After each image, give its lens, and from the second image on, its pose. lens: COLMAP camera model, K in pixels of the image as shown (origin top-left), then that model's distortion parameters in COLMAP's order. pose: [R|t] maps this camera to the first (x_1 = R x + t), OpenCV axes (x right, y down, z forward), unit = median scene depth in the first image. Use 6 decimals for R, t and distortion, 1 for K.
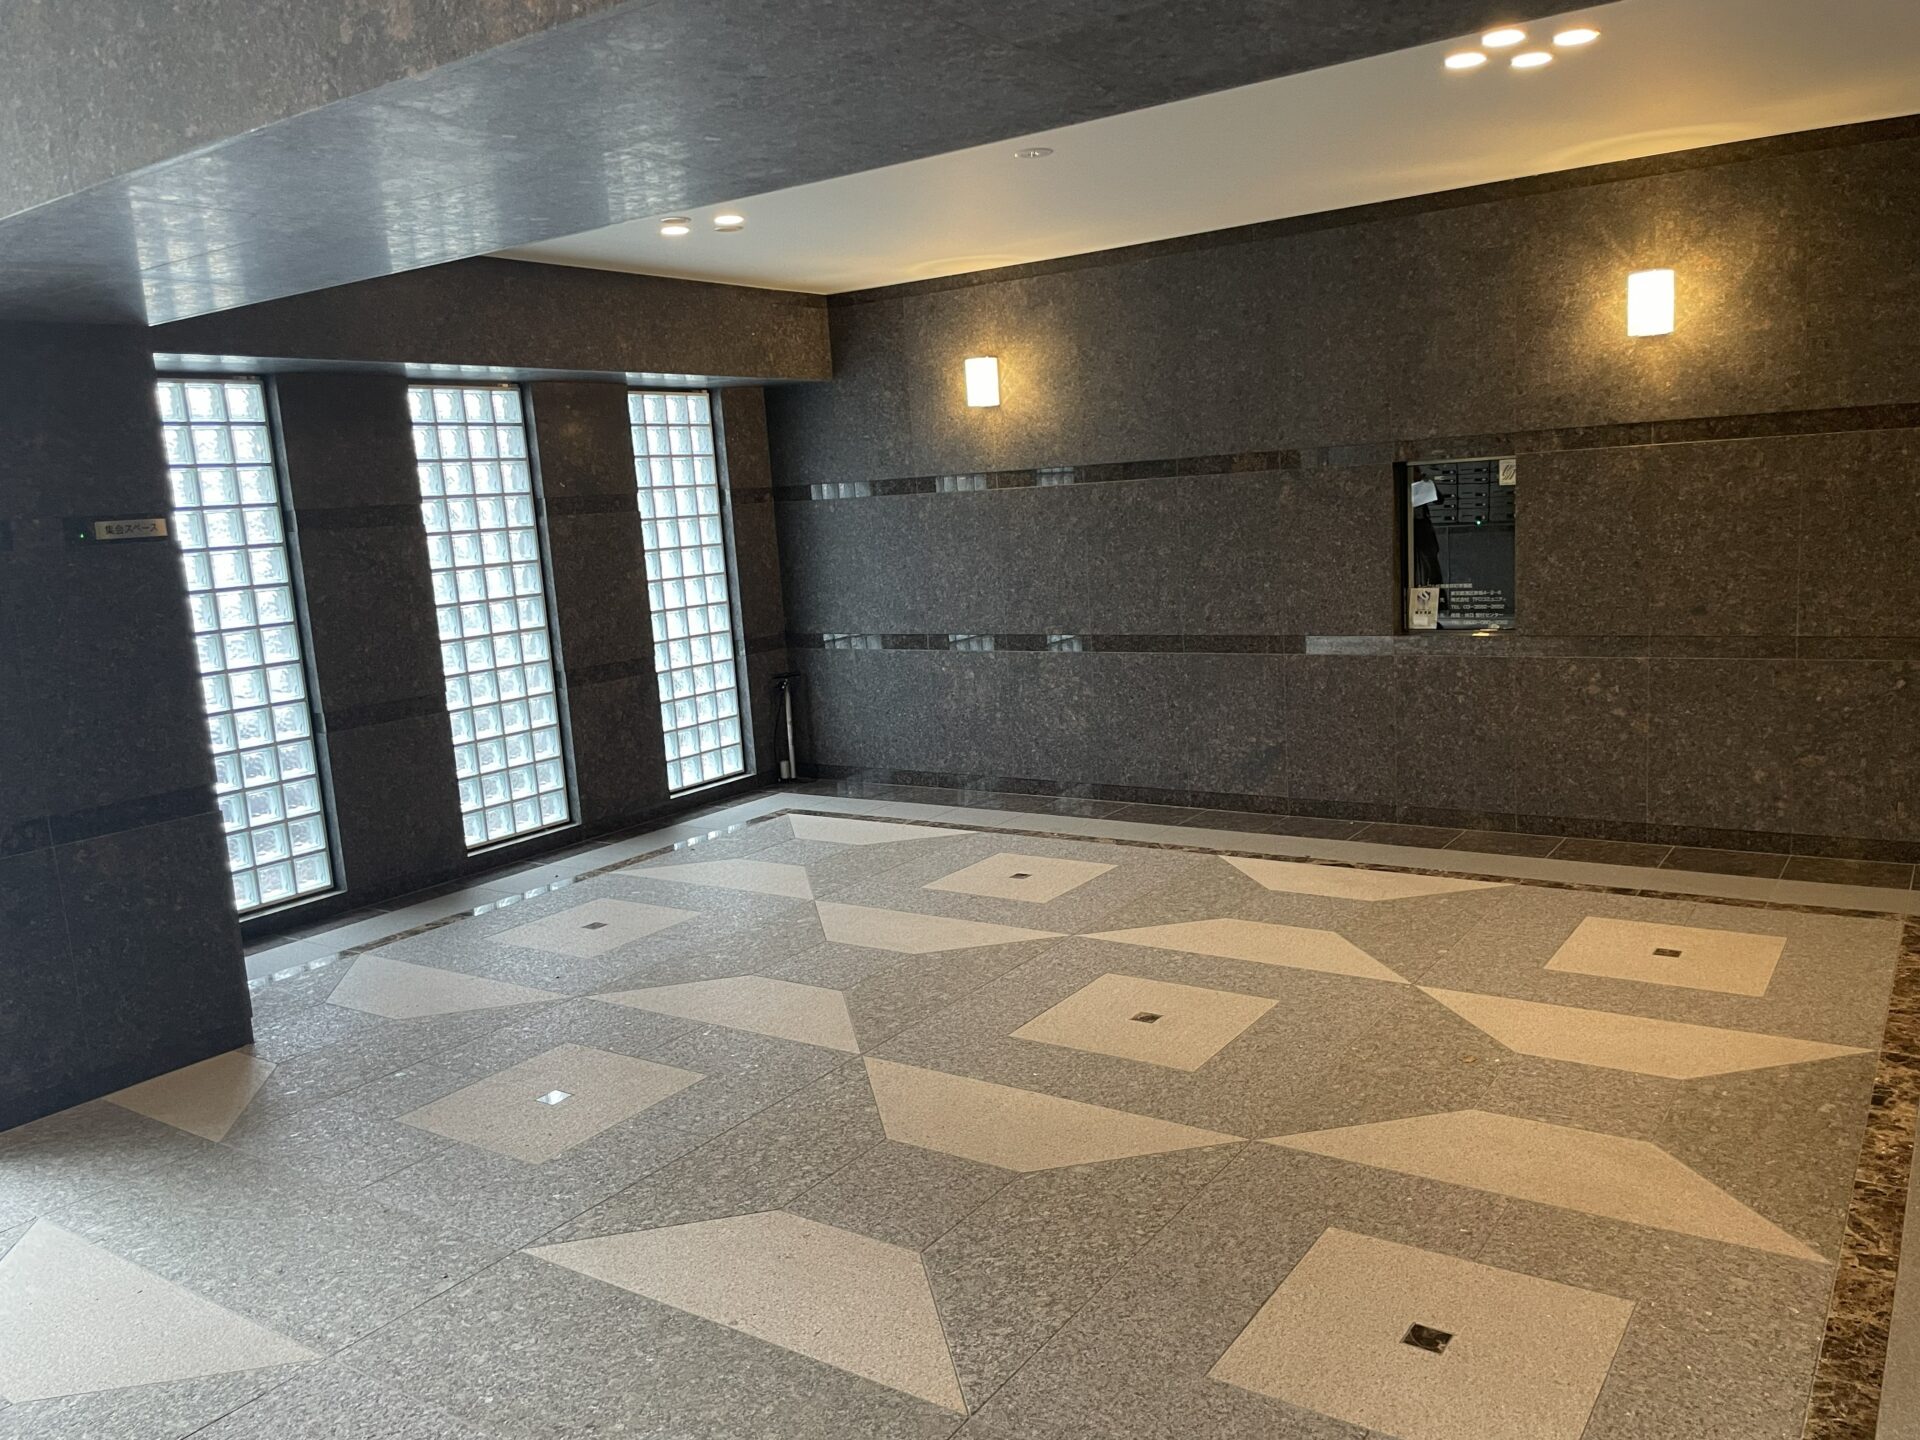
lens RADIAL K [[1454.4, 0, 958.6], [0, 1454.4, 733.8], [0, 0, 1]] dist [0.021440, -0.051820]
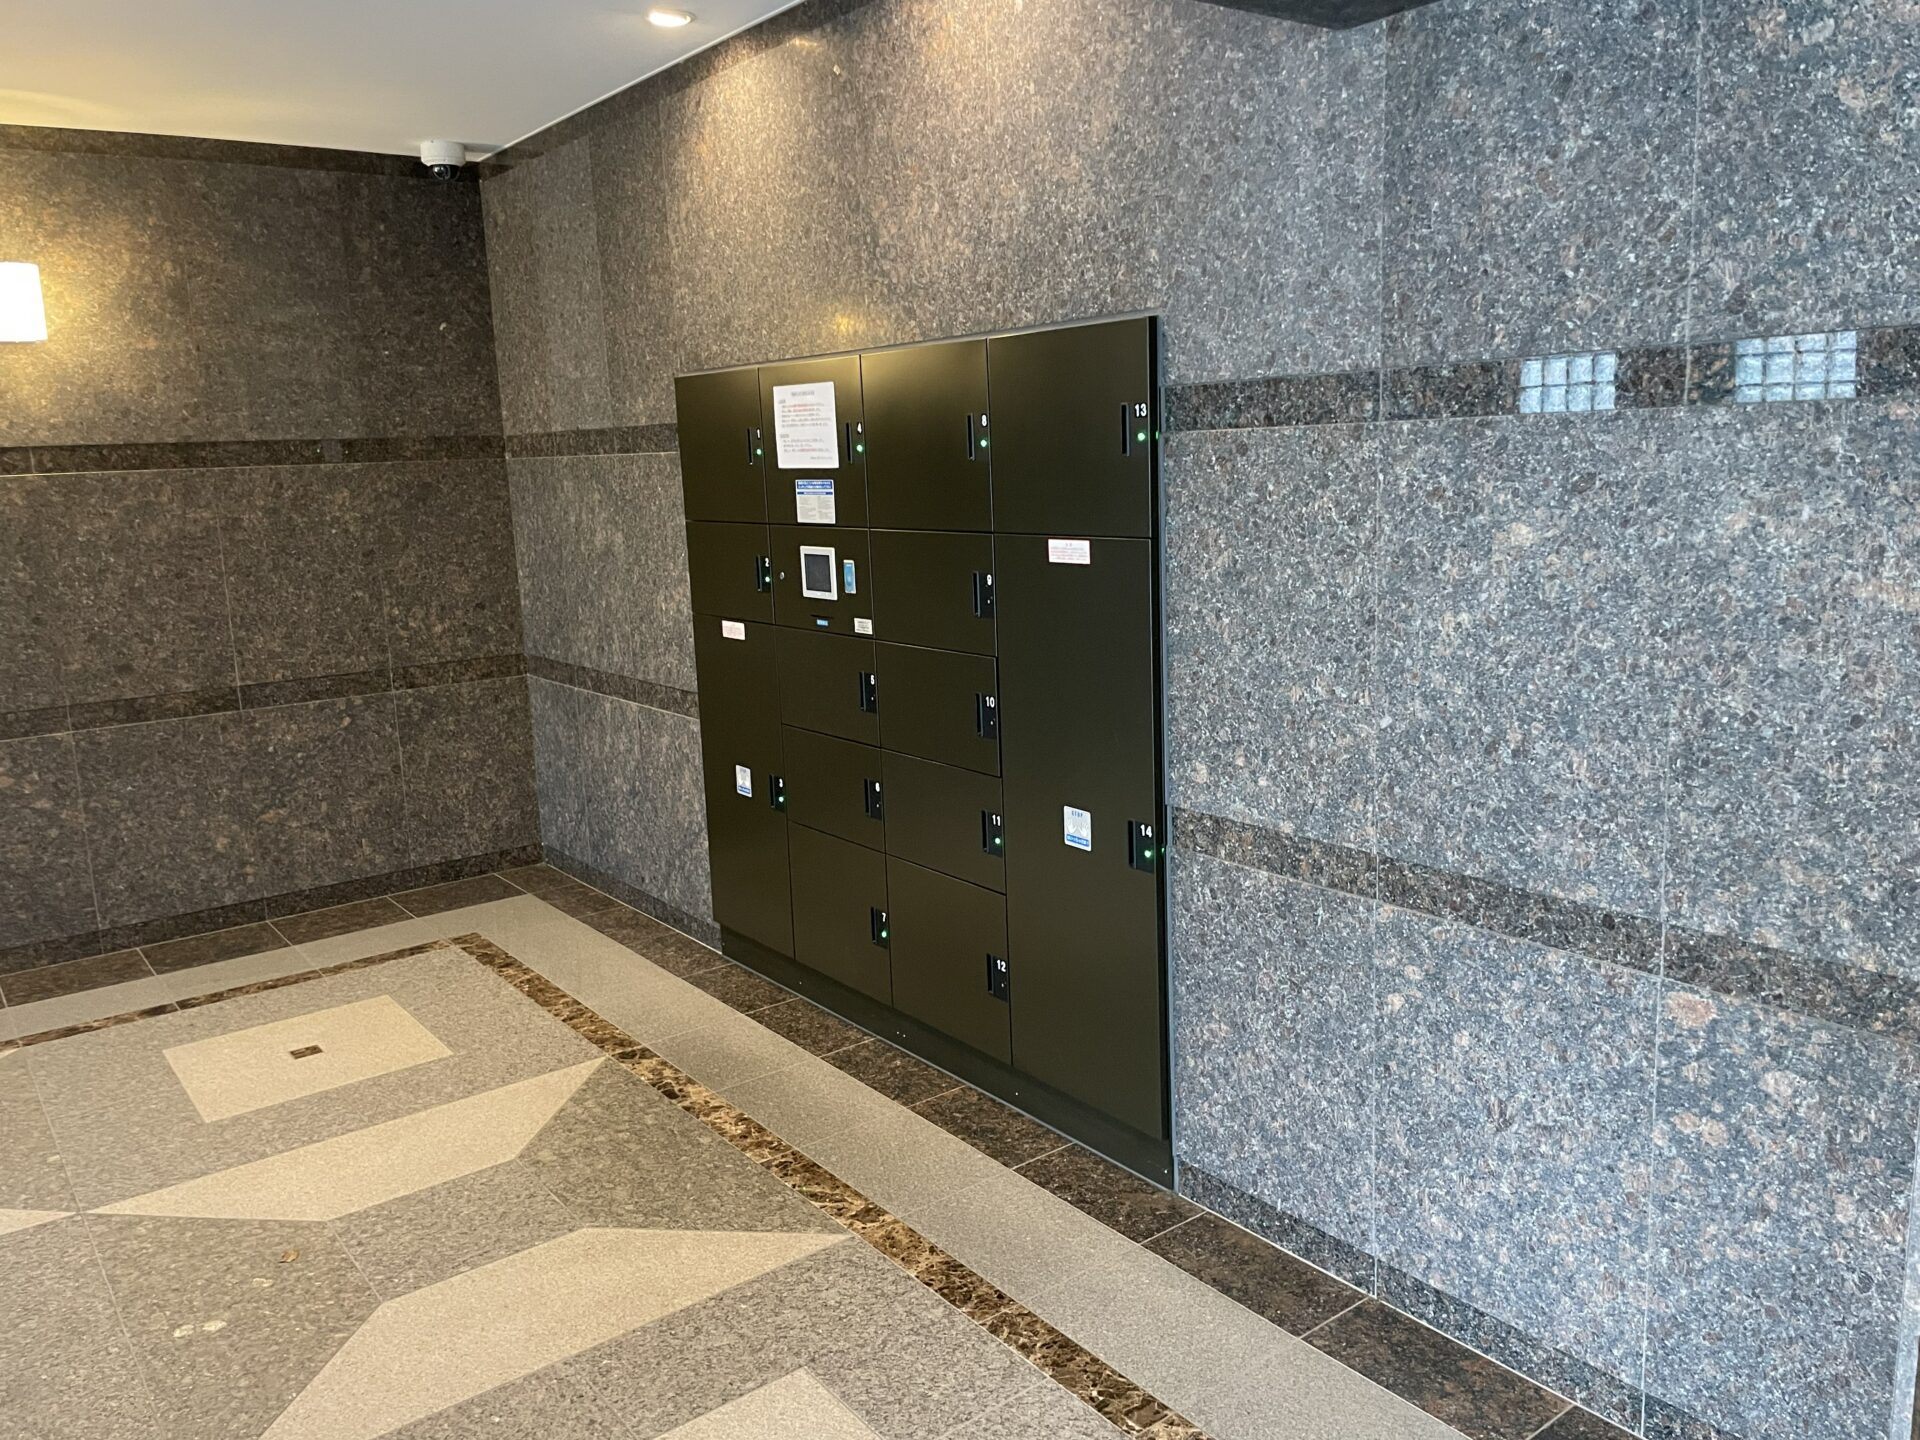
lens RADIAL K [[1454.4, 0, 963.1], [0, 1454.4, 708.9], [0, 0, 1]] dist [0.021440, -0.051820]
pose [[0.282846, -0.111122, 0.952707, -0.176032], [0.175078, 0.982561, 0.062625, -0.030525], [-0.943051, 0.149085, 0.297369, 0.299209]]
